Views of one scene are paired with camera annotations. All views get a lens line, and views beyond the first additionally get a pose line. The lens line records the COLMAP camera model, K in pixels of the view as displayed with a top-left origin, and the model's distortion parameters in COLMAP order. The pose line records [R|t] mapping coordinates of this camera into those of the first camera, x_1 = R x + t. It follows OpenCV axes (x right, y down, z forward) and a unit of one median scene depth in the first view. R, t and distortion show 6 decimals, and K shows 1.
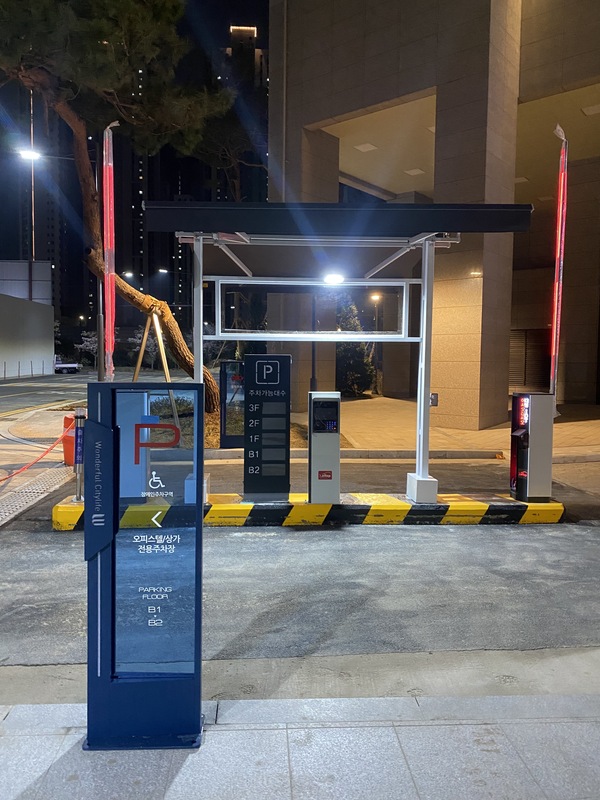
lens RADIAL K [[613.7, 0, 287.4], [0, 613.7, 394.5], [0, 0, 1]] dist [0.002534, -0.006654]
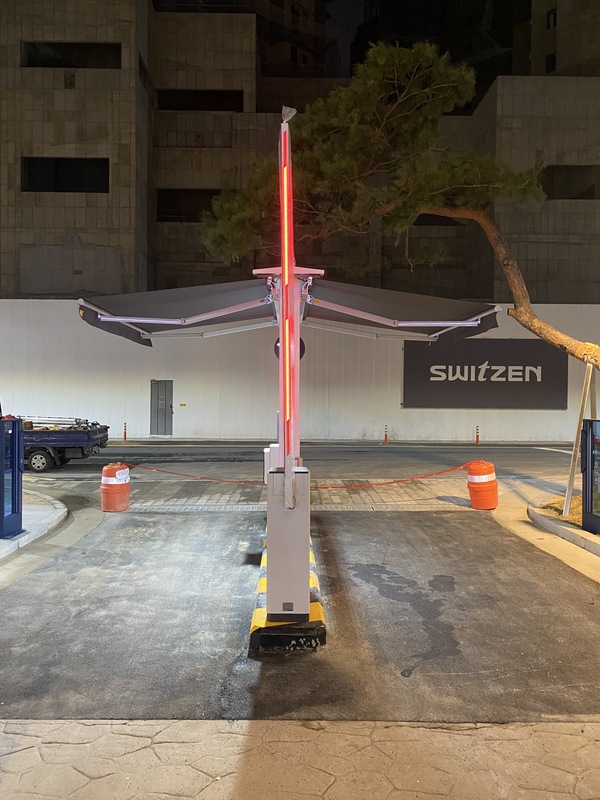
lens RADIAL K [[613.7, 0, 300.4], [0, 613.7, 399.1], [0, 0, 1]] dist [0.002534, -0.006654]
pose [[-0.036588, -0.005400, -0.999316, 1.495437], [-0.068332, 0.997658, -0.002890, -0.112992], [0.996992, 0.068180, -0.036871, 1.354572]]
